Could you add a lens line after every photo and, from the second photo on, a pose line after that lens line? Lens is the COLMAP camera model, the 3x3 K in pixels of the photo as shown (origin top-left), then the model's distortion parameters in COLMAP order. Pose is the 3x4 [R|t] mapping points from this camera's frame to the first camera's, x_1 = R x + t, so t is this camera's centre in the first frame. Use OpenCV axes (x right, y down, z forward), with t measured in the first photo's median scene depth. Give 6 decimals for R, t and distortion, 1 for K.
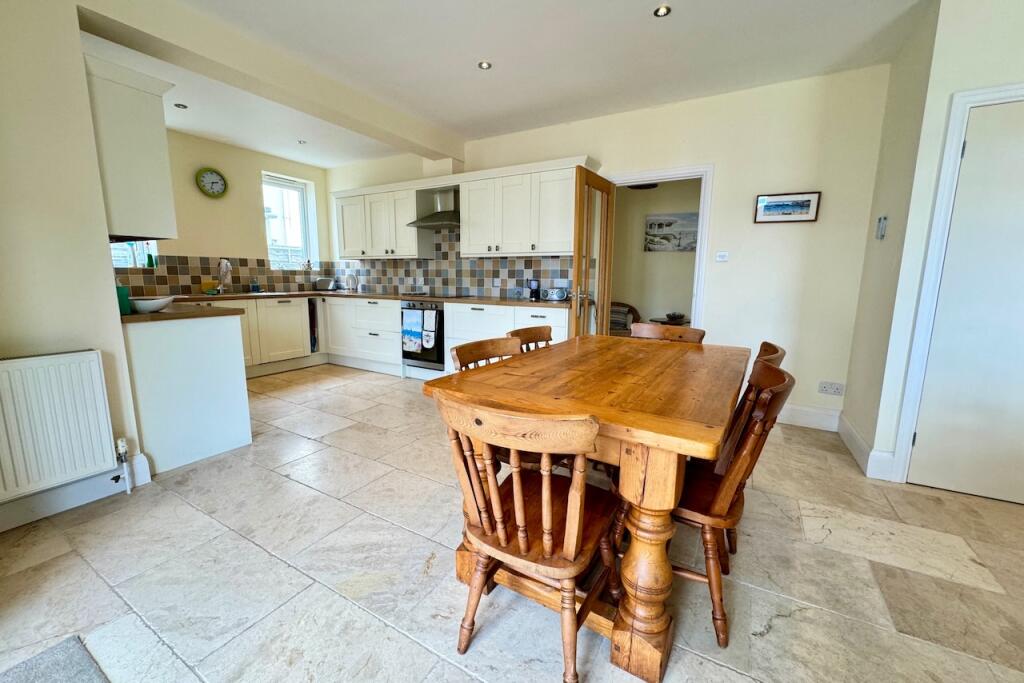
lens RADIAL K [[413.1, 0, 512.0], [0, 413.1, 341.5], [0, 0, 1]] dist [-0.000960, -0.000021]
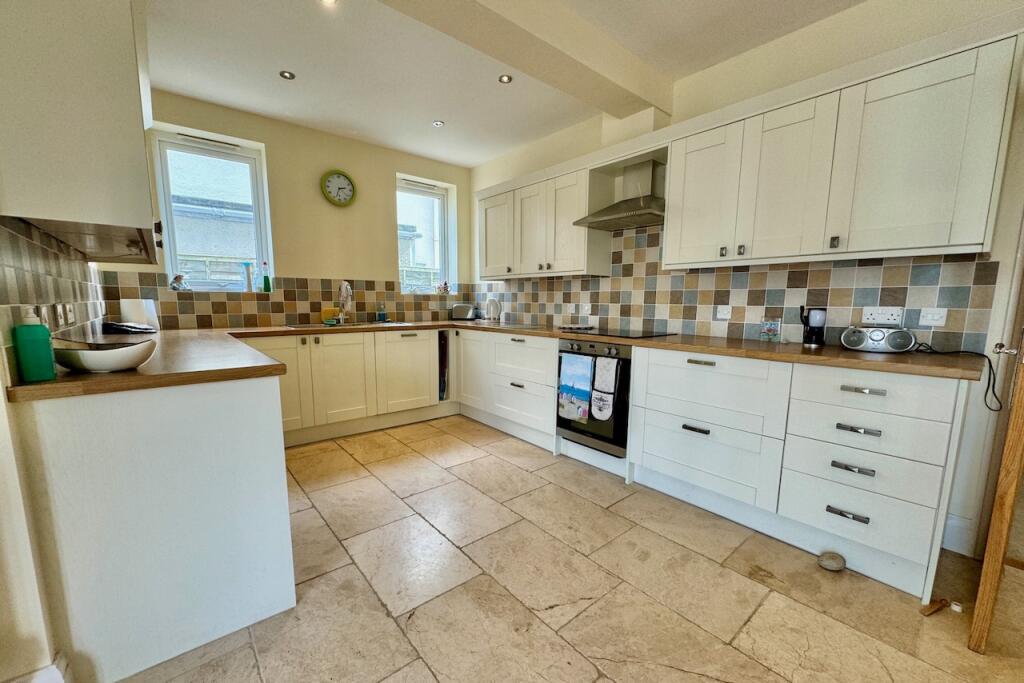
lens RADIAL K [[408.2, 0, 513.2], [0, 408.2, 358.8], [0, 0, 1]] dist [-0.000369, -0.000006]
pose [[0.943438, 0.043542, -0.328677, -0.118893], [-0.049396, 0.998734, -0.009477, -0.056112], [0.327848, 0.025176, 0.944395, 0.353514]]
